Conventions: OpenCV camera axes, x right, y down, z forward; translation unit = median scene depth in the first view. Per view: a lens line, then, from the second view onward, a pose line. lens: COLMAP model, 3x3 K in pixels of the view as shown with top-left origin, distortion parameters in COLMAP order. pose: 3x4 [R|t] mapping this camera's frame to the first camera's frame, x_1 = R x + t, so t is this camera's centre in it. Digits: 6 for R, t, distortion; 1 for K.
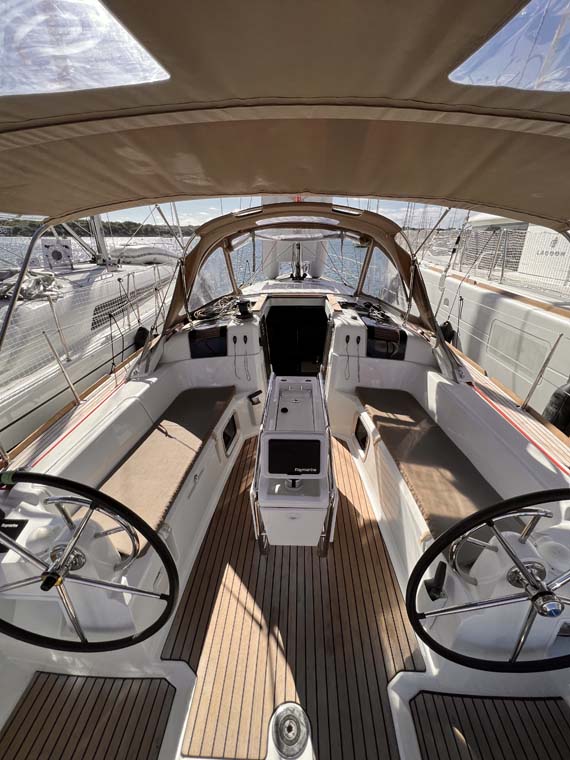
lens RADIAL K [[304.5, 0, 285.0], [0, 304.5, 380.0], [0, 0, 1]] dist [-0.003395, -0.000118]
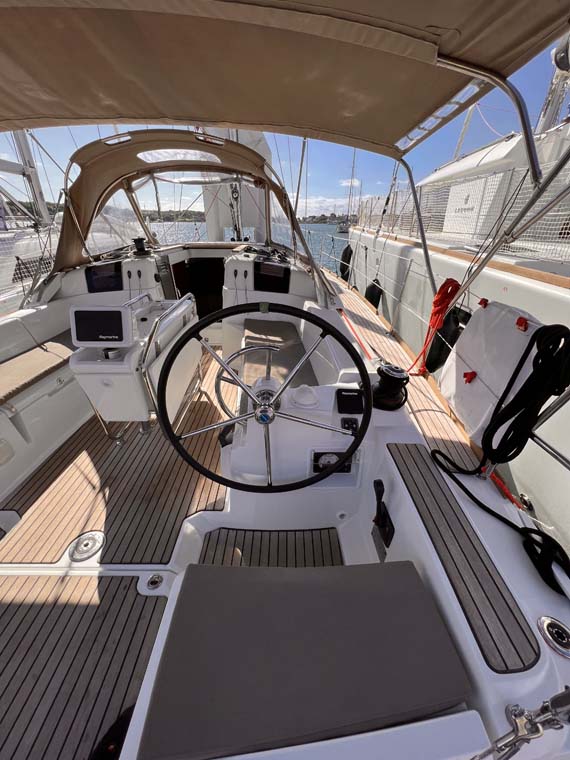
lens RADIAL K [[303.7, 0, 285.0], [0, 303.7, 380.0], [0, 0, 1]] dist [0.008918, 0.000100]
pose [[0.999264, -0.013034, 0.036085, 0.325461], [0.011712, 0.999261, 0.036600, 0.197799], [-0.036535, -0.036150, 0.998678, -0.090120]]
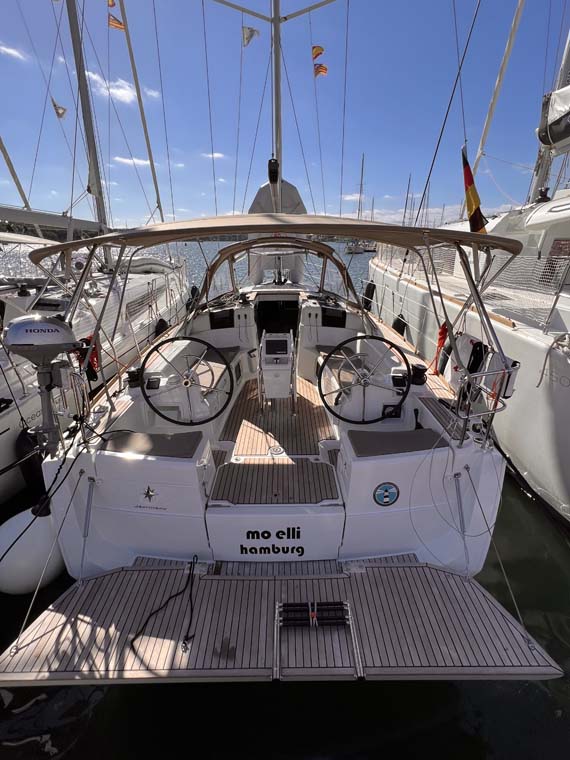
lens RADIAL K [[374.7, 0, 285.0], [0, 374.7, 380.0], [0, 0, 1]] dist [0.000218, -0.000003]
pose [[0.998852, -0.021171, 0.042979, -0.015919], [0.024843, 0.995917, -0.086787, 0.361678], [-0.040966, 0.087755, 0.995299, -0.901391]]
